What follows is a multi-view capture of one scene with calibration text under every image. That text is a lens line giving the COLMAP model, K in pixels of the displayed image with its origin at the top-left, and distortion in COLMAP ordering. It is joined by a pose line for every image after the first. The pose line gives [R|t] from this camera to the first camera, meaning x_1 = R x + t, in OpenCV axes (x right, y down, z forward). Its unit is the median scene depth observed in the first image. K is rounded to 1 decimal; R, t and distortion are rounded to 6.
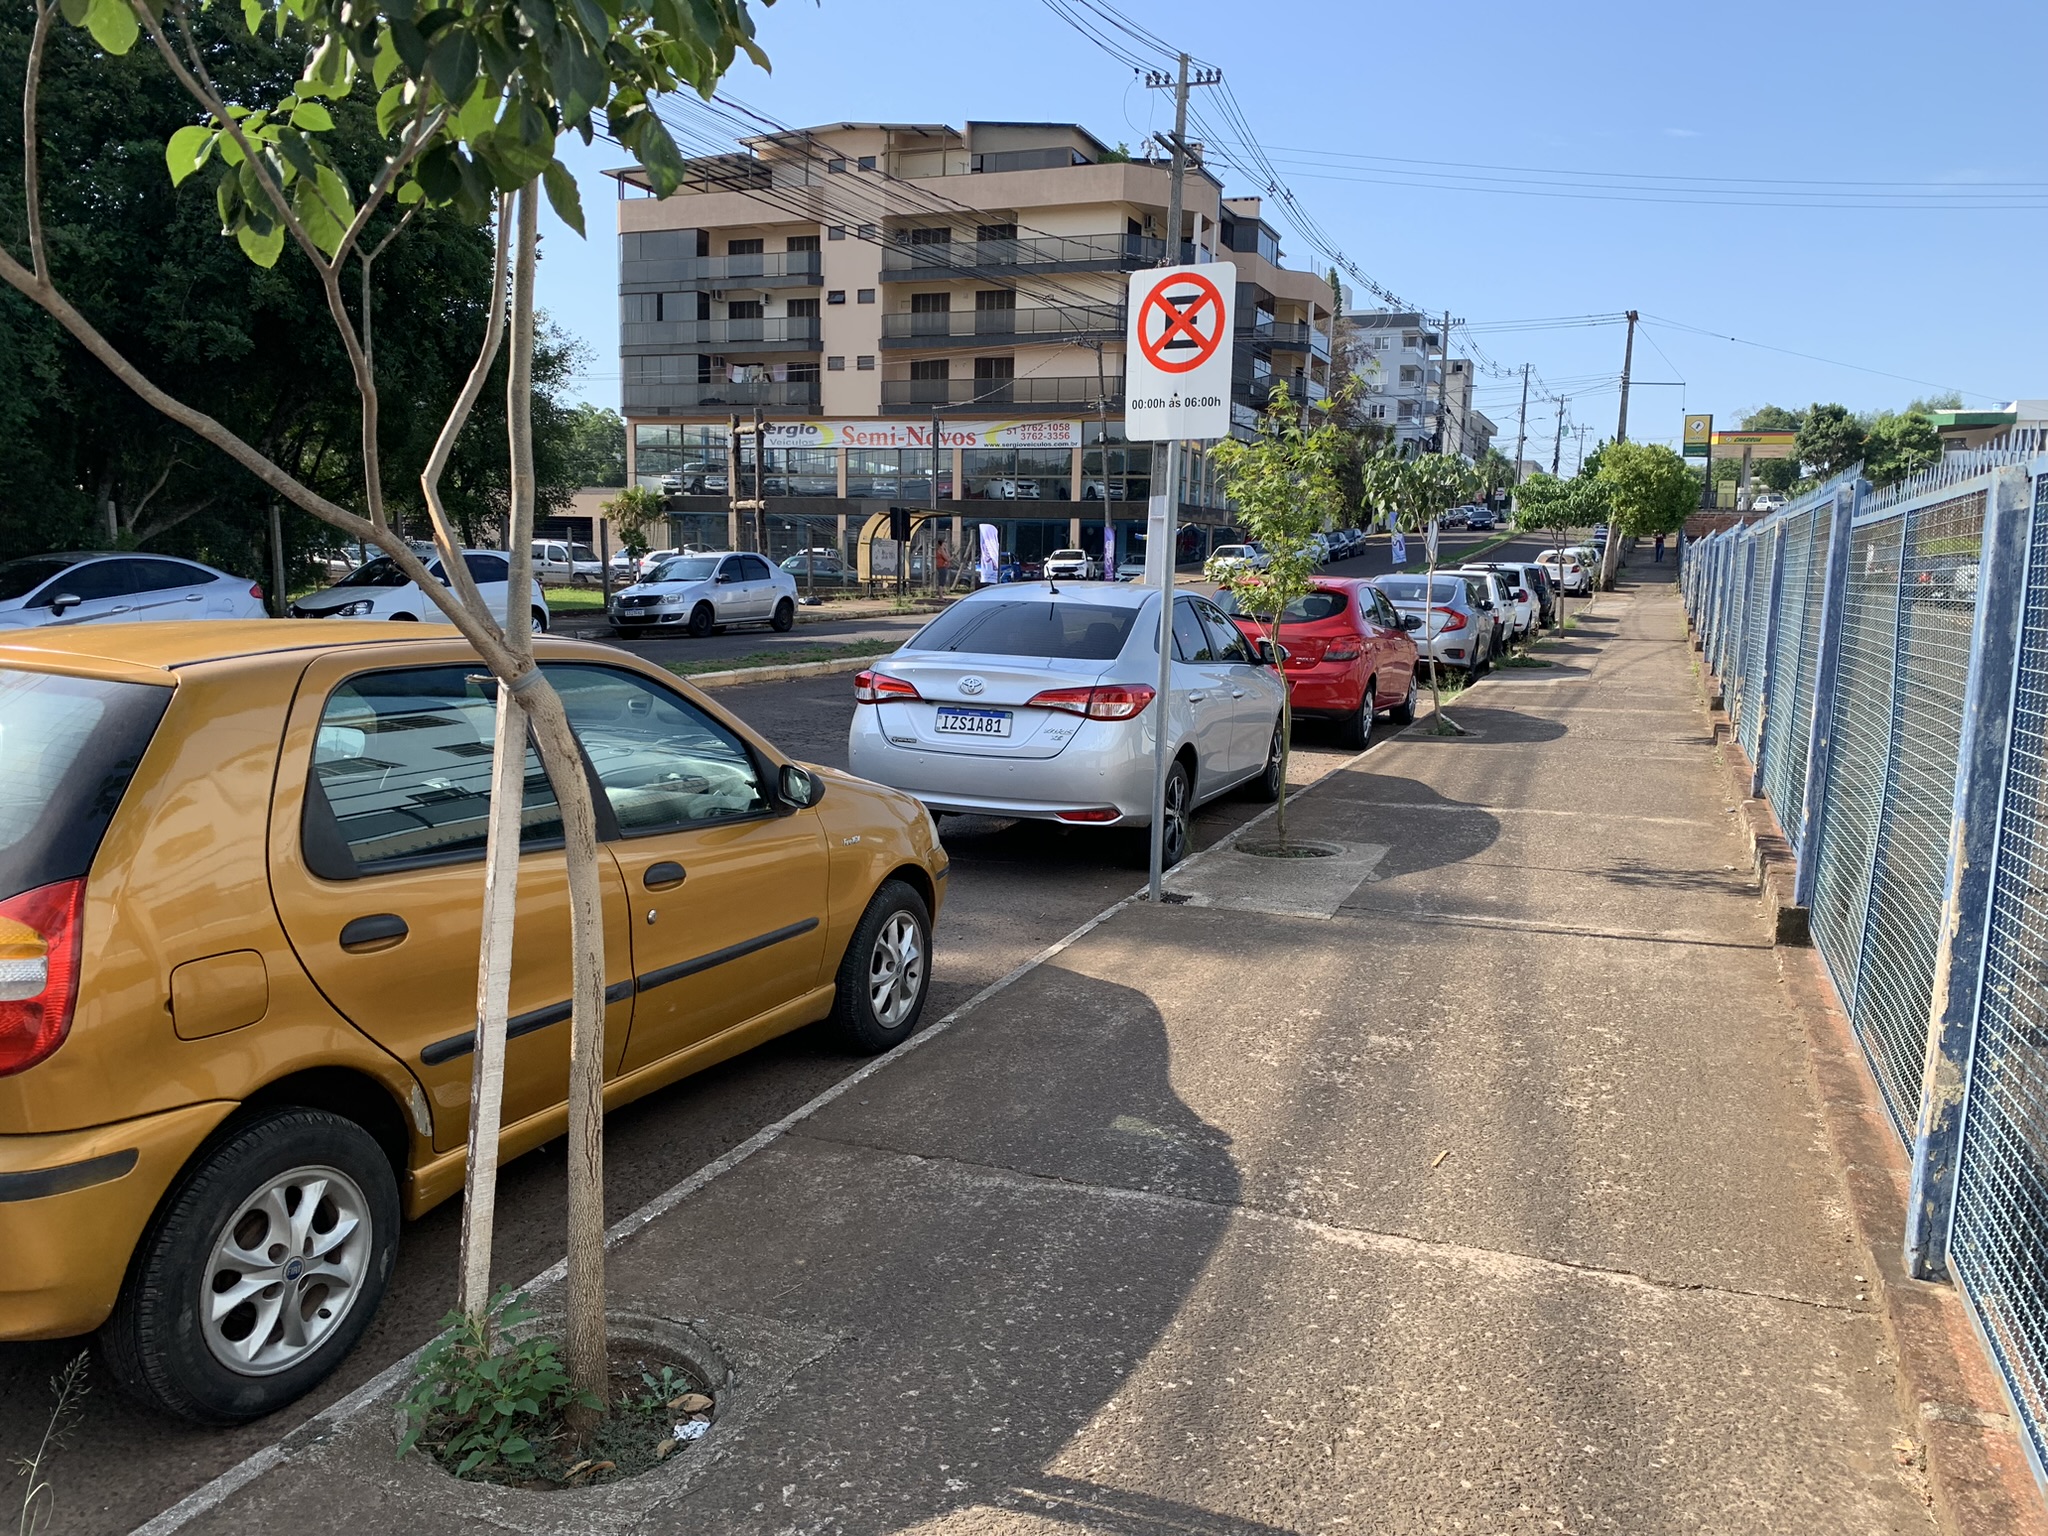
lens RADIAL K [[1588.1, 0, 1026.5], [0, 1588.1, 769.3], [0, 0, 1]] dist [0.016628, -0.001107]
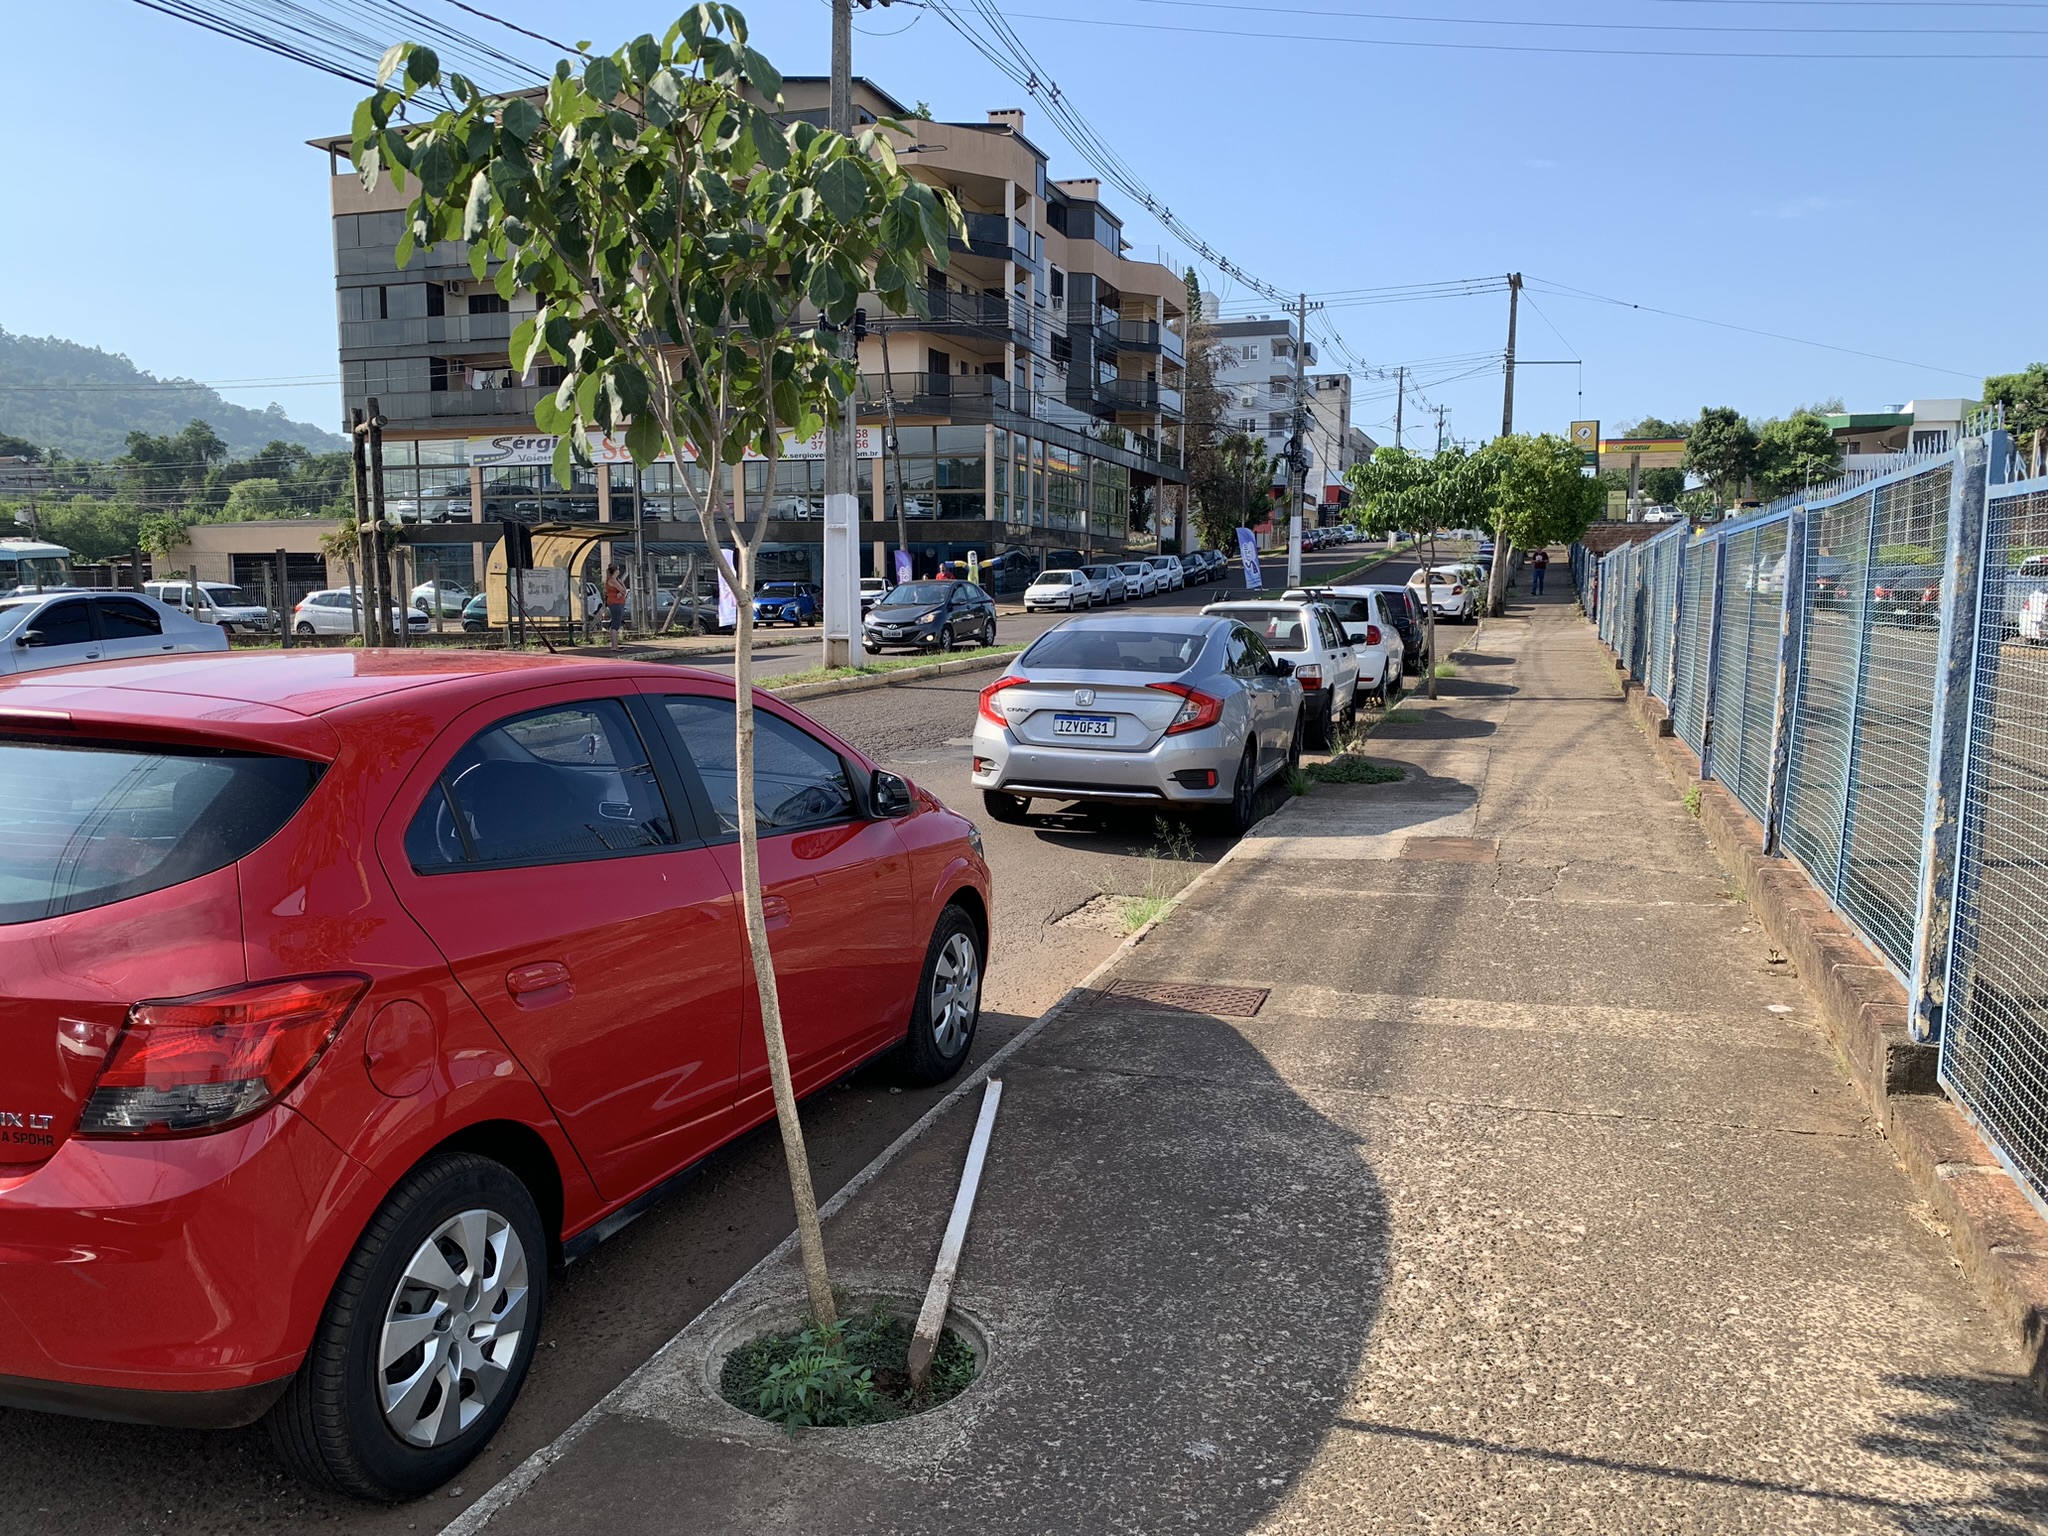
lens RADIAL K [[1588.1, 0, 1022.3], [0, 1588.1, 777.2], [0, 0, 1]] dist [0.016628, -0.001107]
pose [[0.997890, -0.027929, 0.058606, 0.050344], [0.028706, 0.999510, -0.012460, -0.018342], [-0.058229, 0.014116, 0.998203, 0.139978]]
